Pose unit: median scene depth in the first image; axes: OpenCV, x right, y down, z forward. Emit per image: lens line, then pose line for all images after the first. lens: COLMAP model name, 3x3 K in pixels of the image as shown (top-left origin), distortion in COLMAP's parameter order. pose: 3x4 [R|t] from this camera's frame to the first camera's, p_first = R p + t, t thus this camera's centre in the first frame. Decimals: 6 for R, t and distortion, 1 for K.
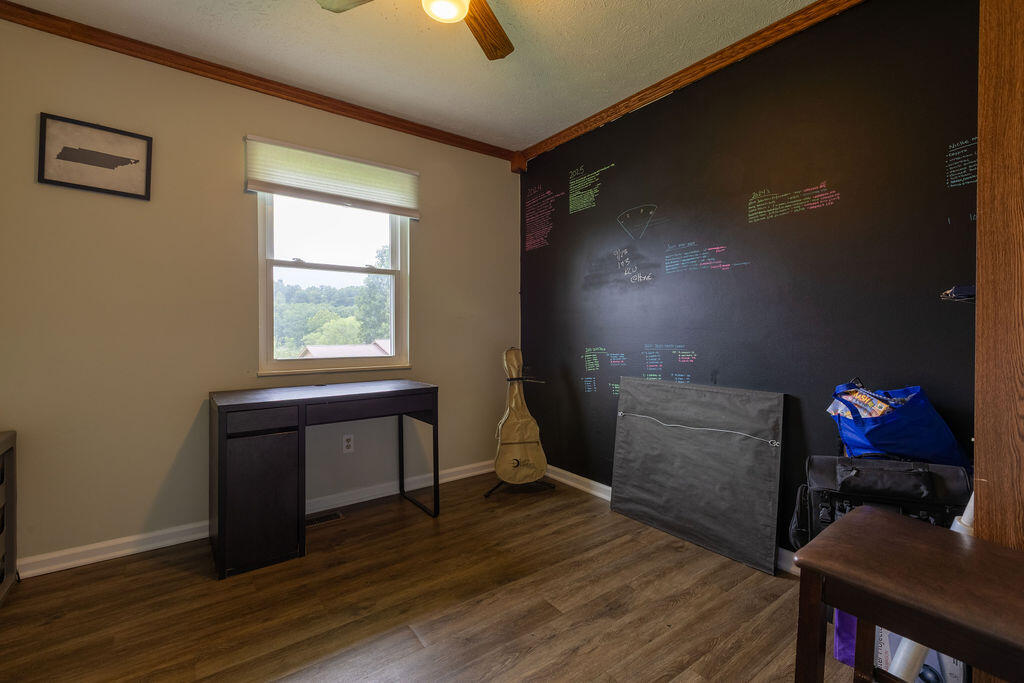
lens RADIAL K [[455.8, 0, 513.2], [0, 455.8, 335.9], [0, 0, 1]] dist [-0.000388, -0.000234]
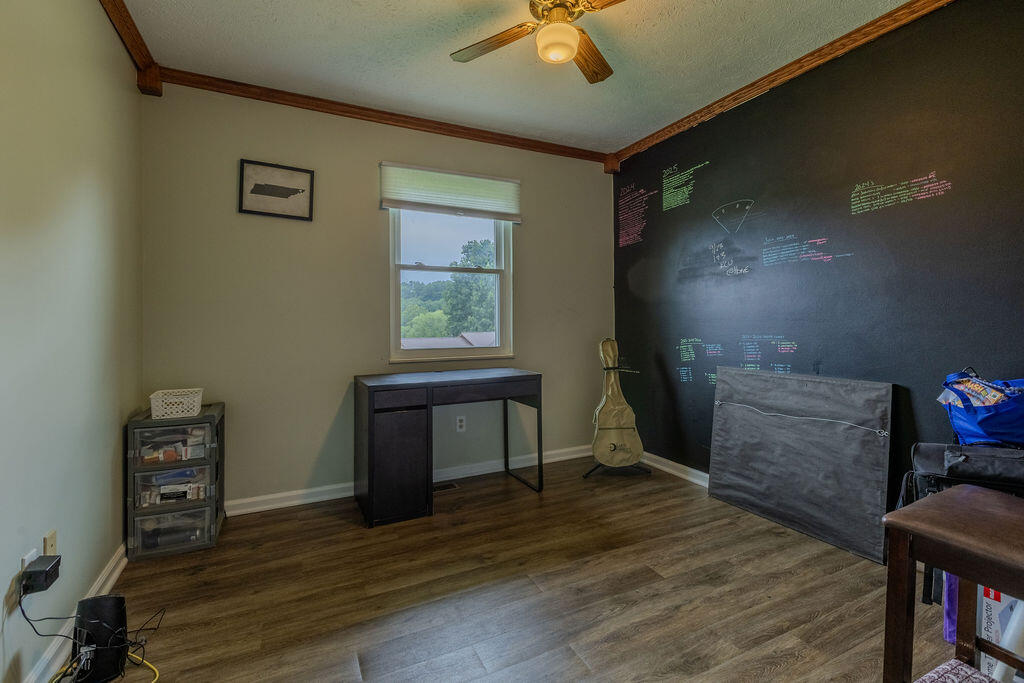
lens RADIAL K [[458.3, 0, 507.0], [0, 458.3, 323.6], [0, 0, 1]] dist [0.001847, -0.000378]
pose [[0.980905, -0.007891, -0.194327, -0.033054], [0.005885, 0.999923, -0.010897, 0.000514], [0.194398, 0.009545, 0.980876, -0.127074]]
